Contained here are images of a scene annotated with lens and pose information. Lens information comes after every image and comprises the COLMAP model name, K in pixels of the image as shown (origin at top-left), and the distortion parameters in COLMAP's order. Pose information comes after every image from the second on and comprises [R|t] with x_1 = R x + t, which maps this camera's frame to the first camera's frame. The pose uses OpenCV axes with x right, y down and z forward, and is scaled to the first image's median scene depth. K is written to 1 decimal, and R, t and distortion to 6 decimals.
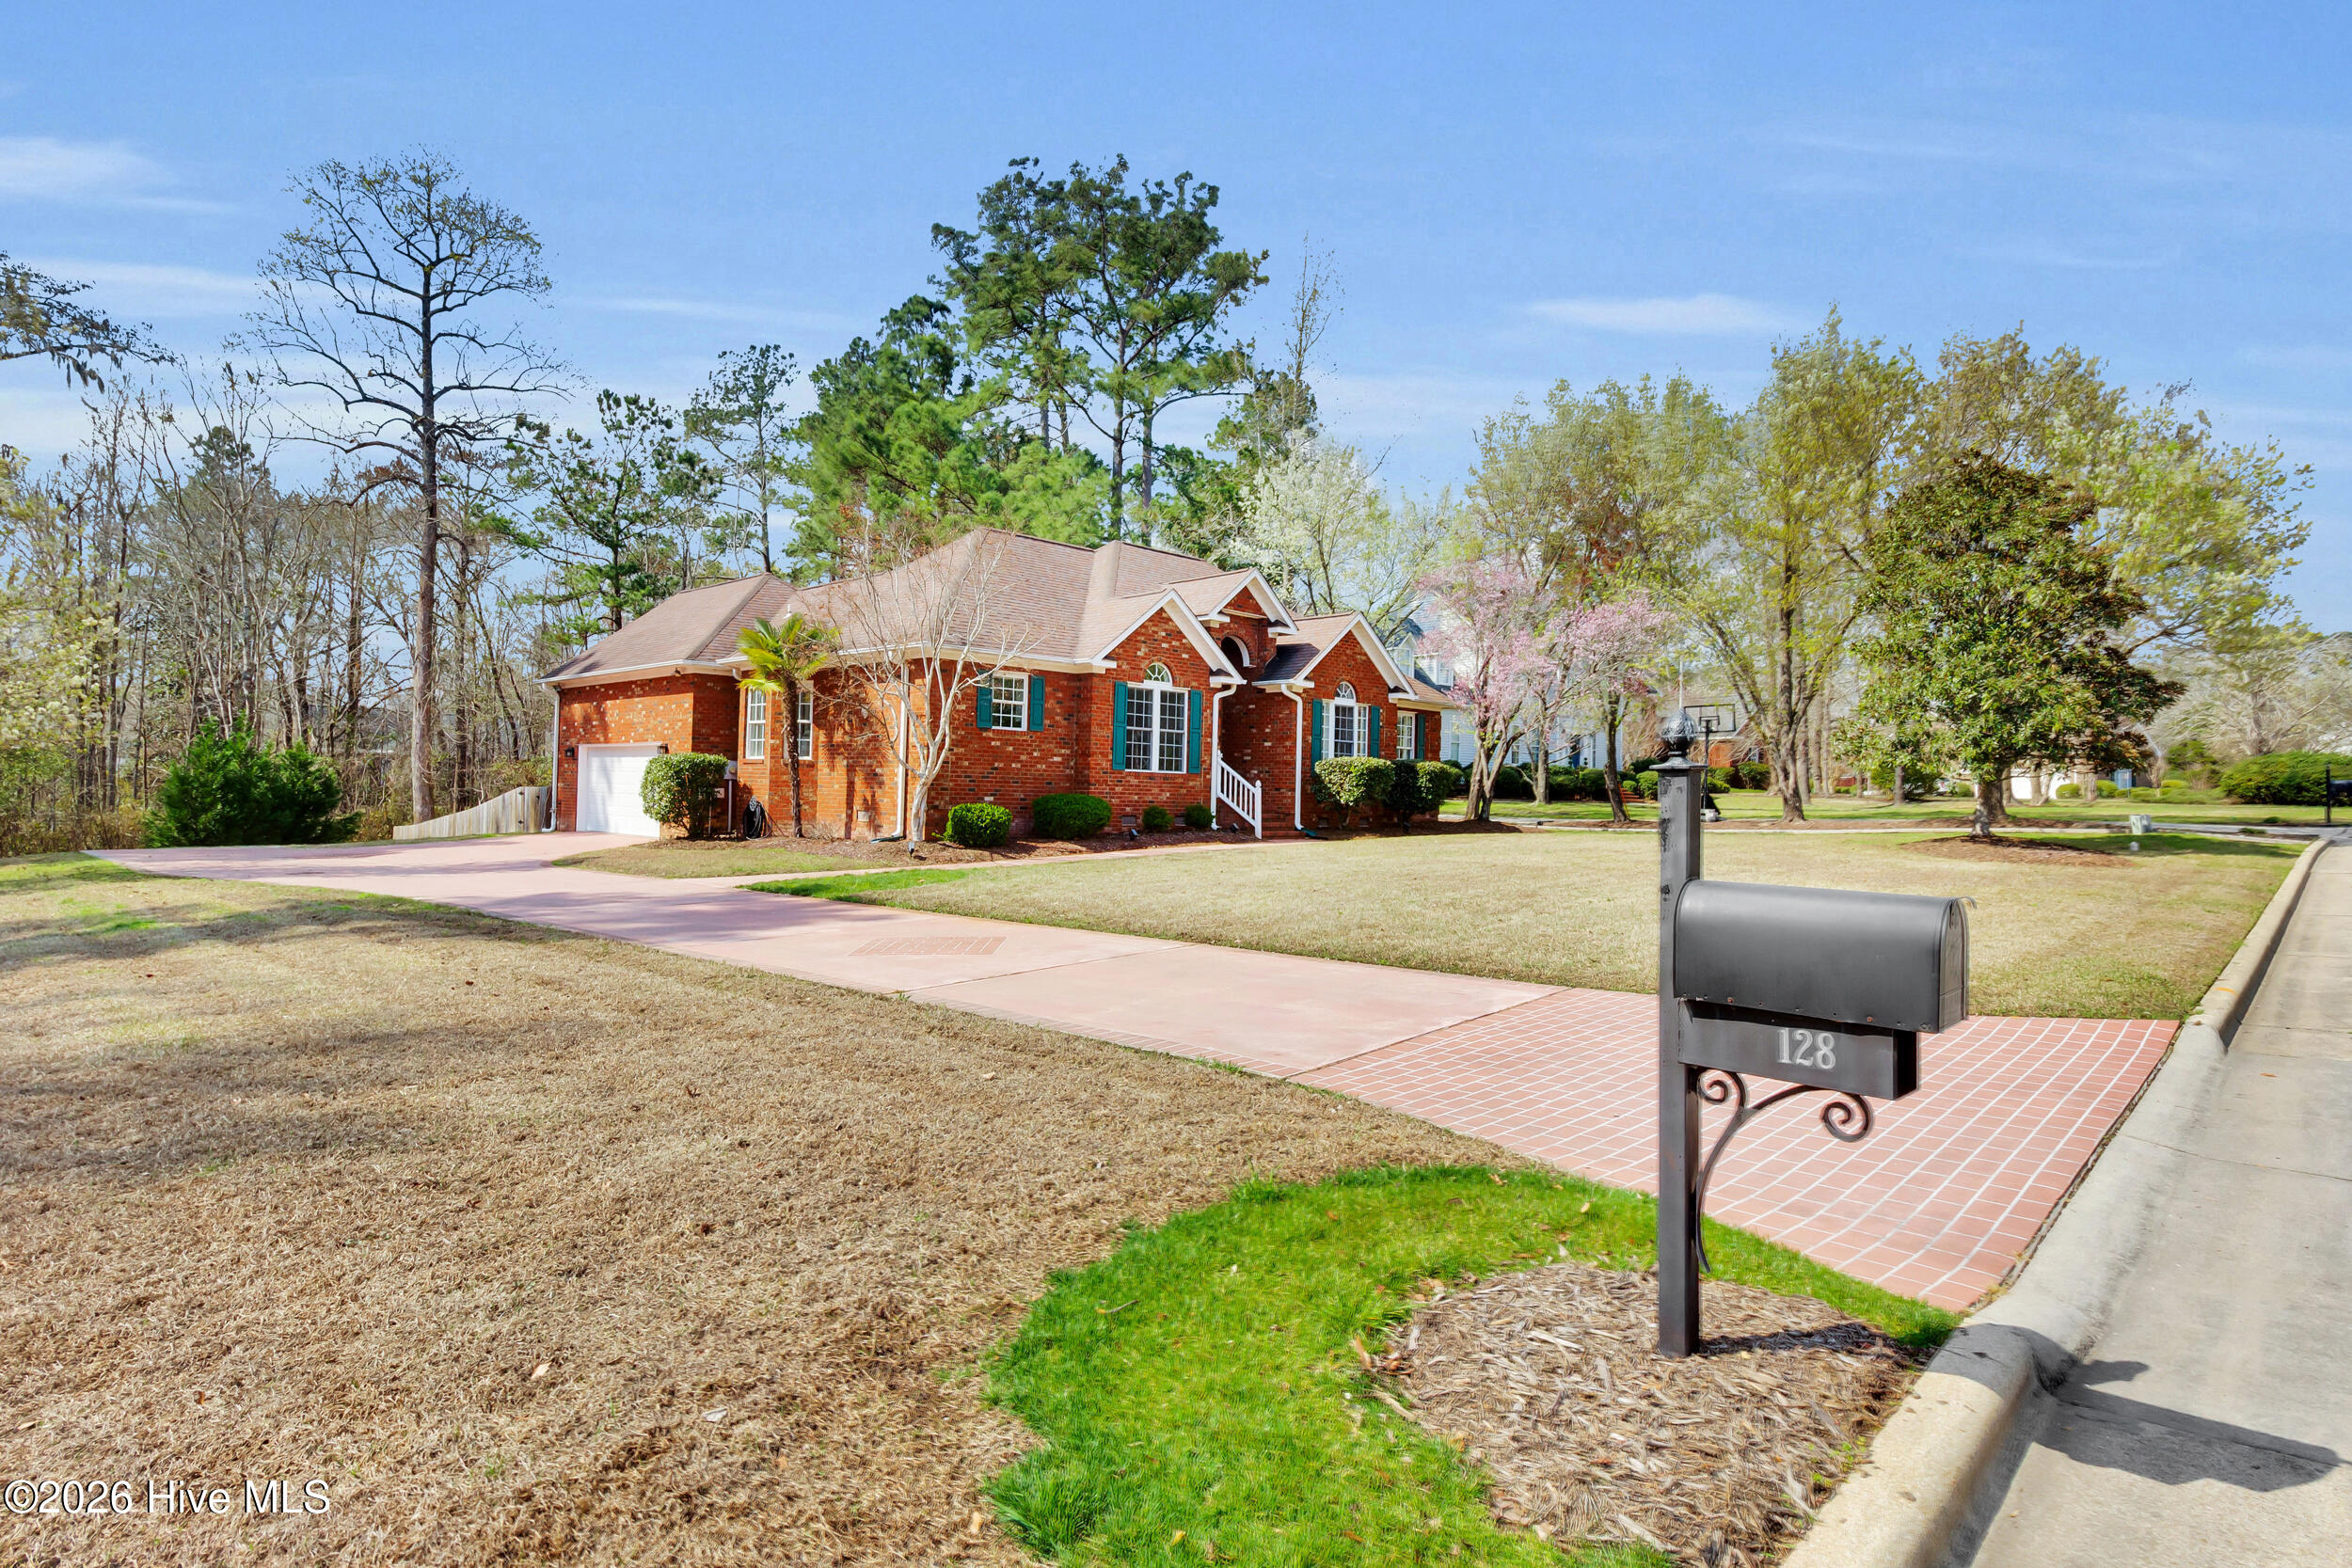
lens RADIAL K [[1220.7, 0, 1176.0], [0, 1220.7, 784.0], [0, 0, 1]] dist [0.003541, -0.000601]
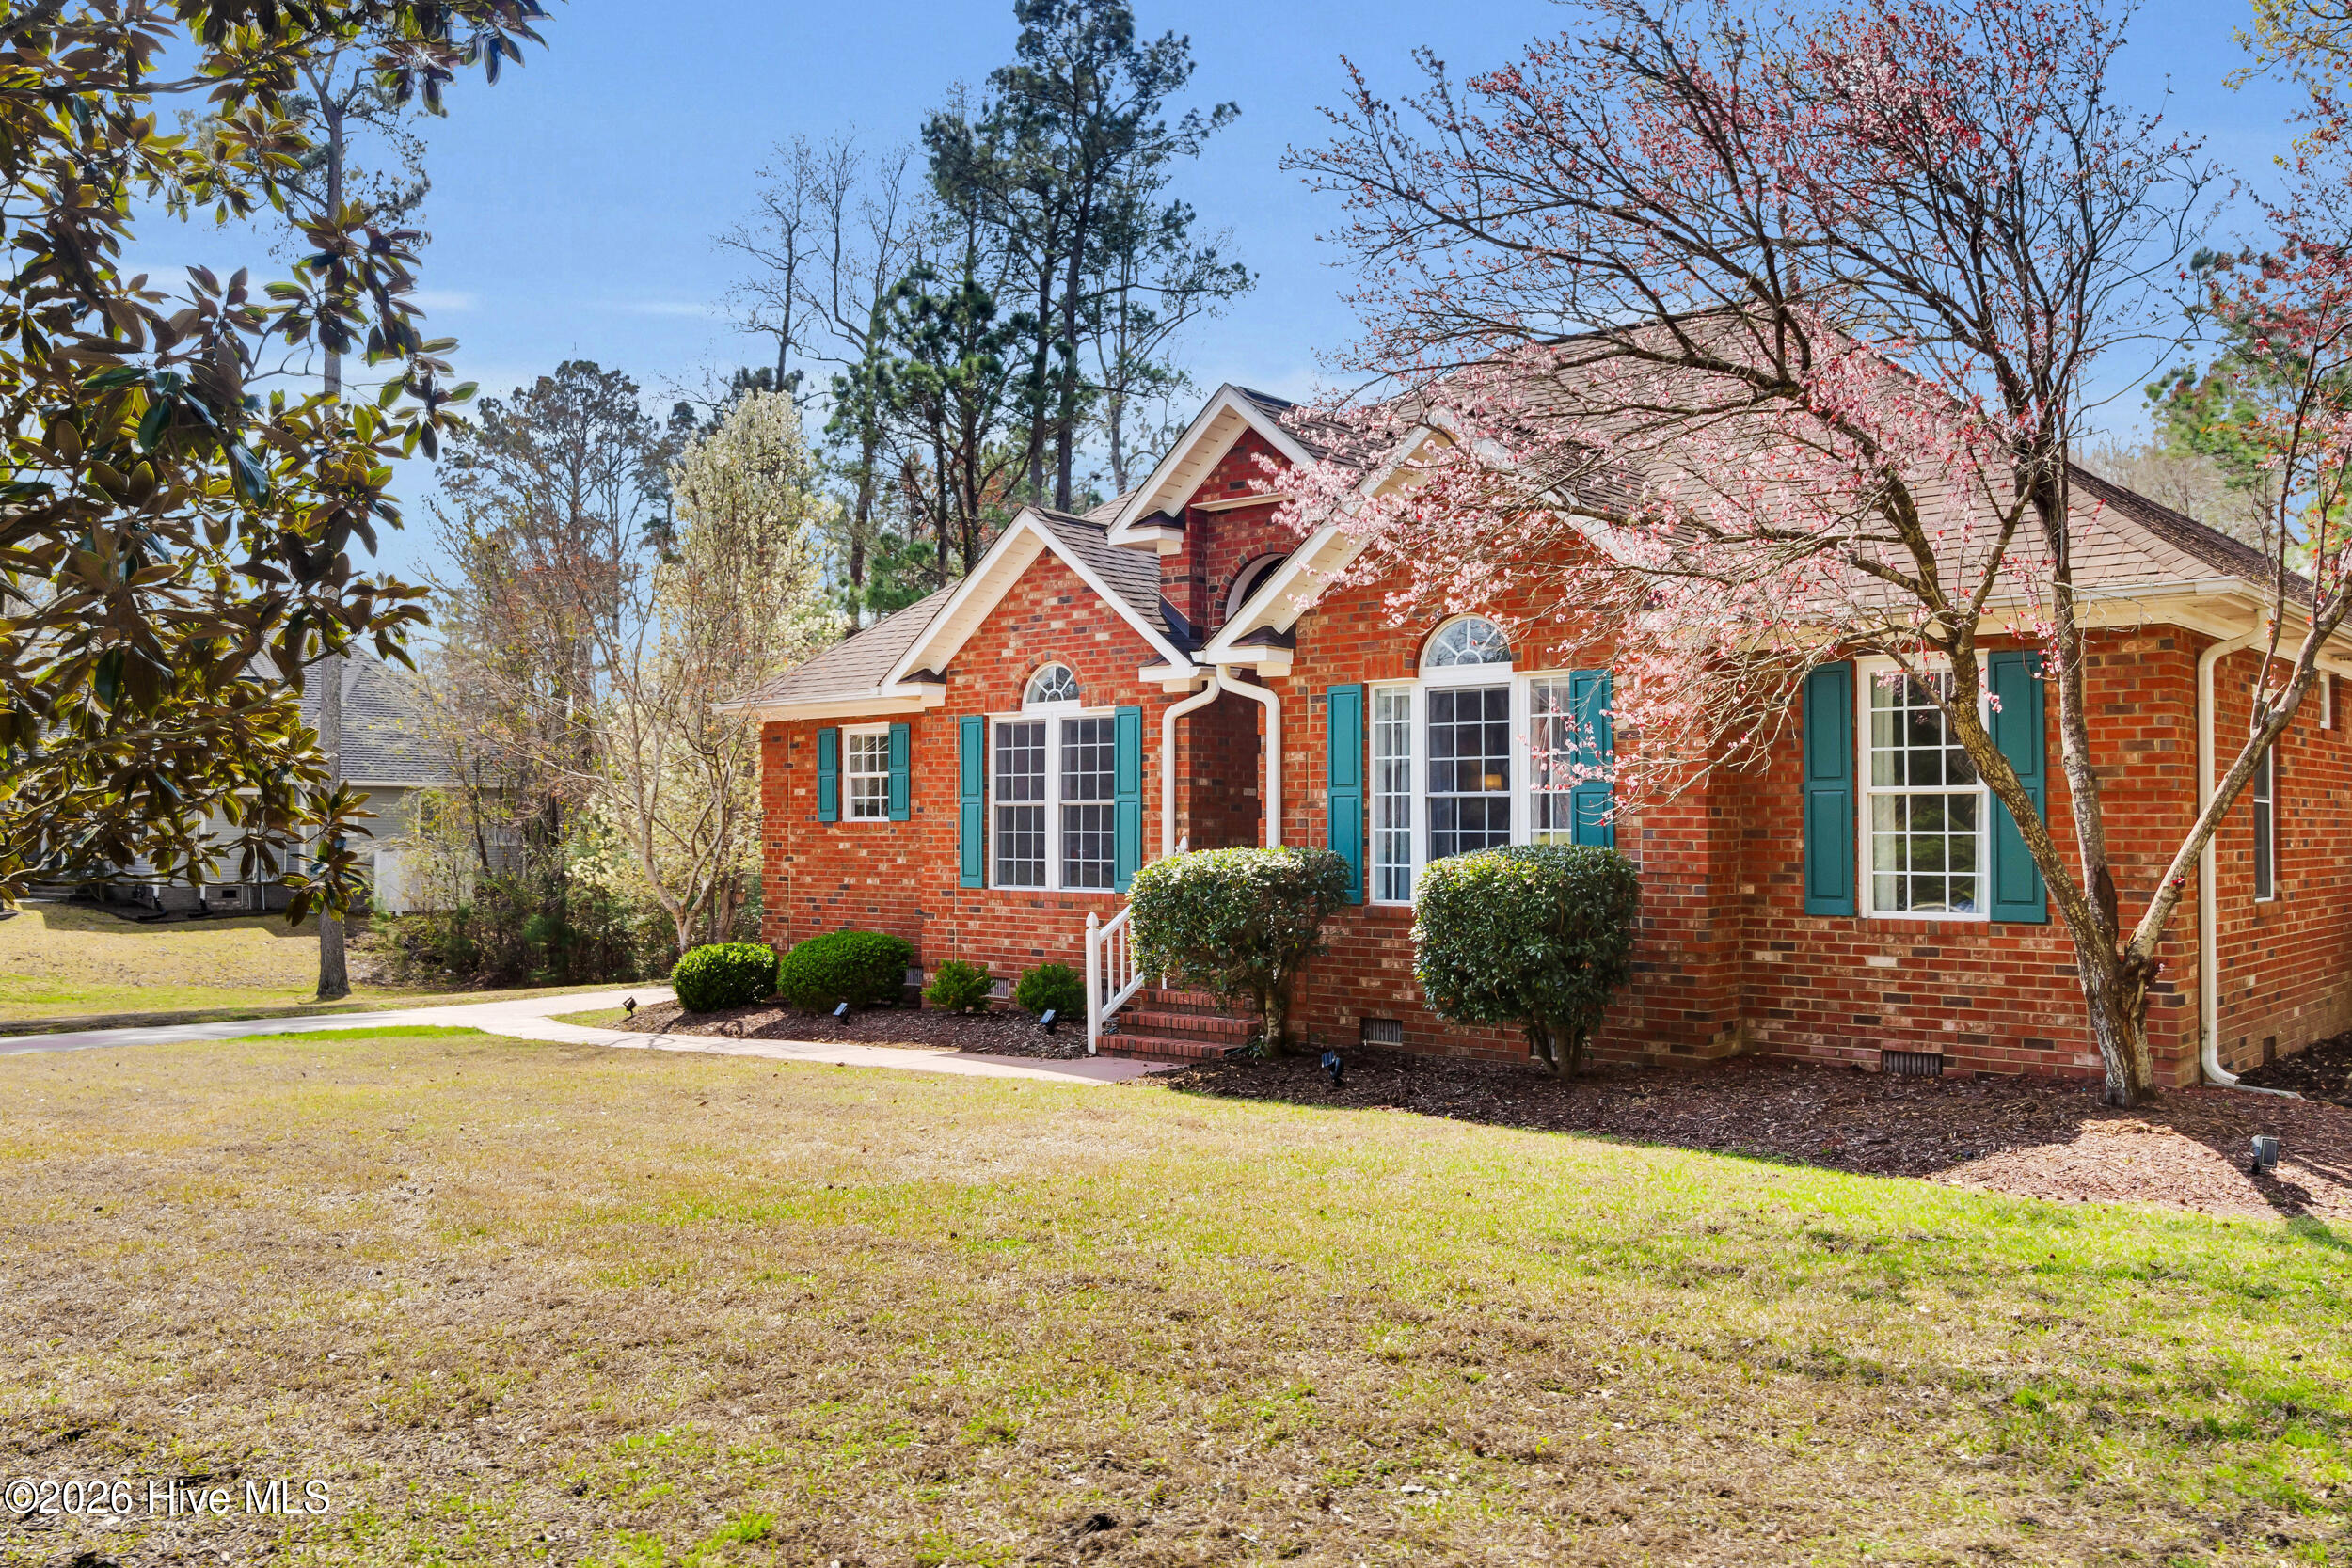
lens RADIAL K [[1892.2, 0, 1176.0], [0, 1892.2, 784.0], [0, 0, 1]] dist [0.003726, -0.001650]
pose [[0.059028, -0.053618, -0.996815, 0.666516], [0.004712, 0.998560, -0.053433, -0.010720], [0.998245, -0.001543, 0.059196, 0.919466]]
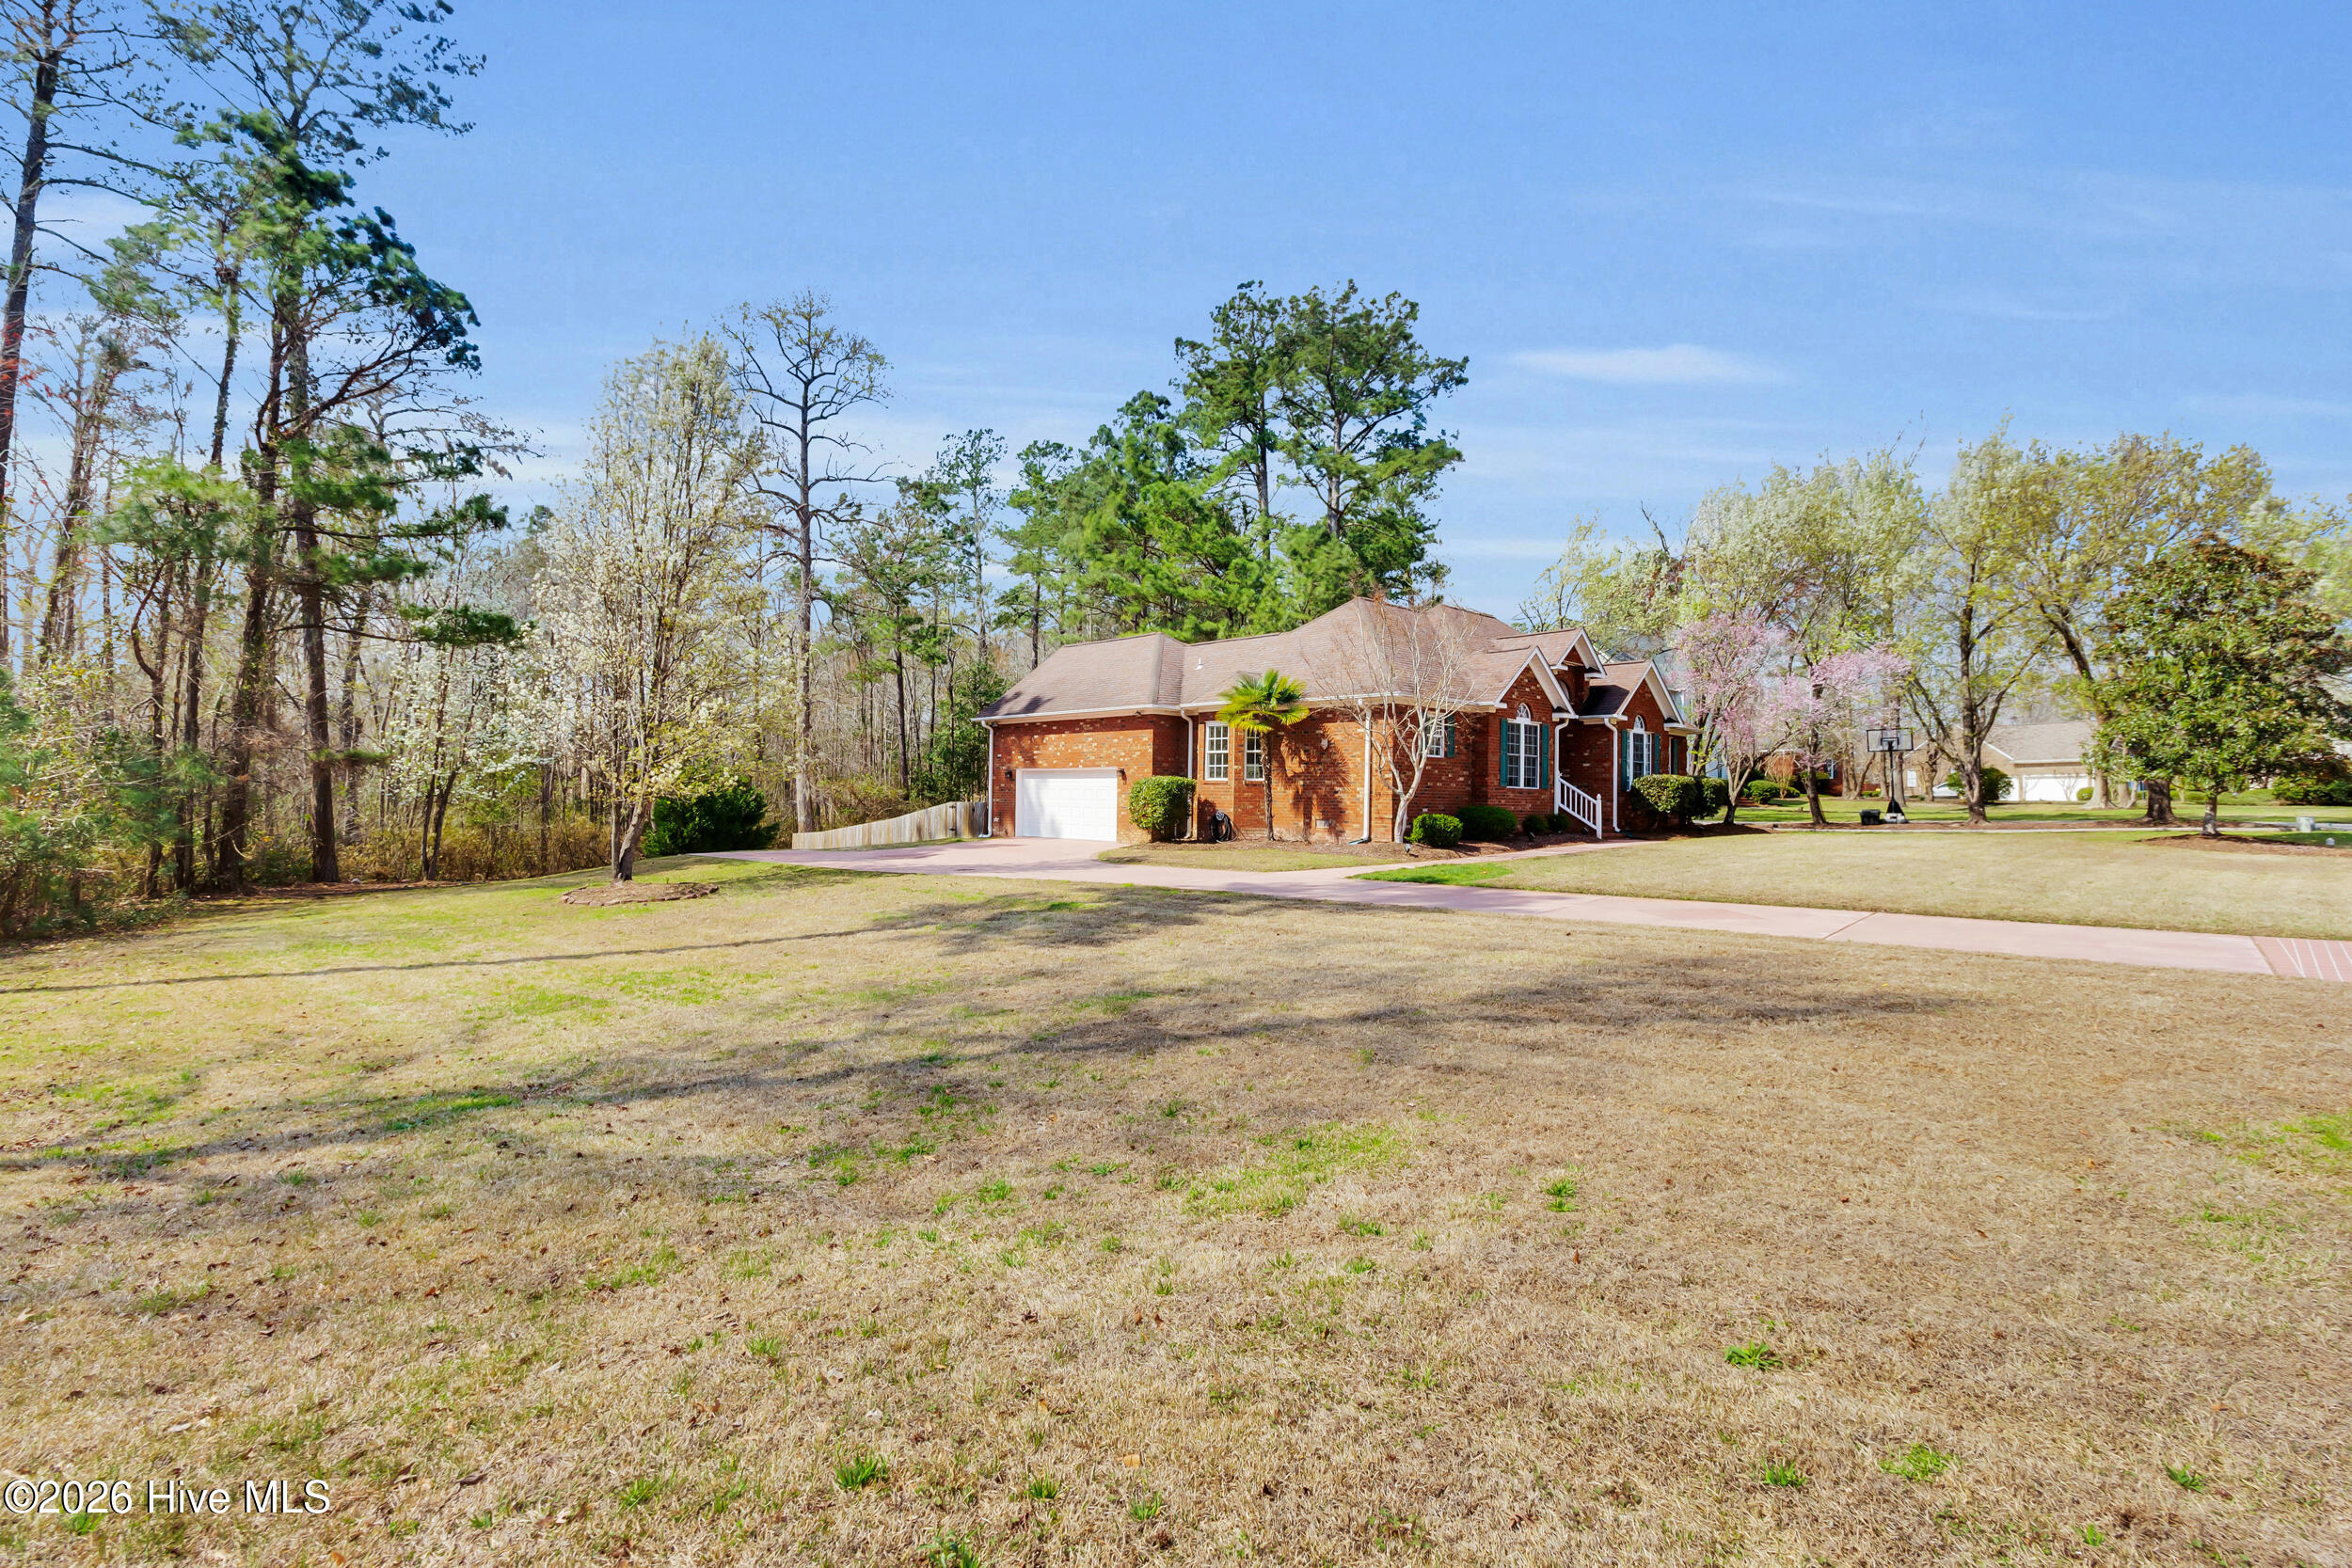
lens RADIAL K [[1070.0, 0, 1192.3], [0, 1070.0, 788.4], [0, 0, 1]] dist [0.001486, 0.000220]
pose [[0.999797, -0.008127, -0.018410, -0.315118], [0.008092, 0.999965, -0.001979, -0.009047], [0.018425, 0.001829, 0.999829, -0.124071]]
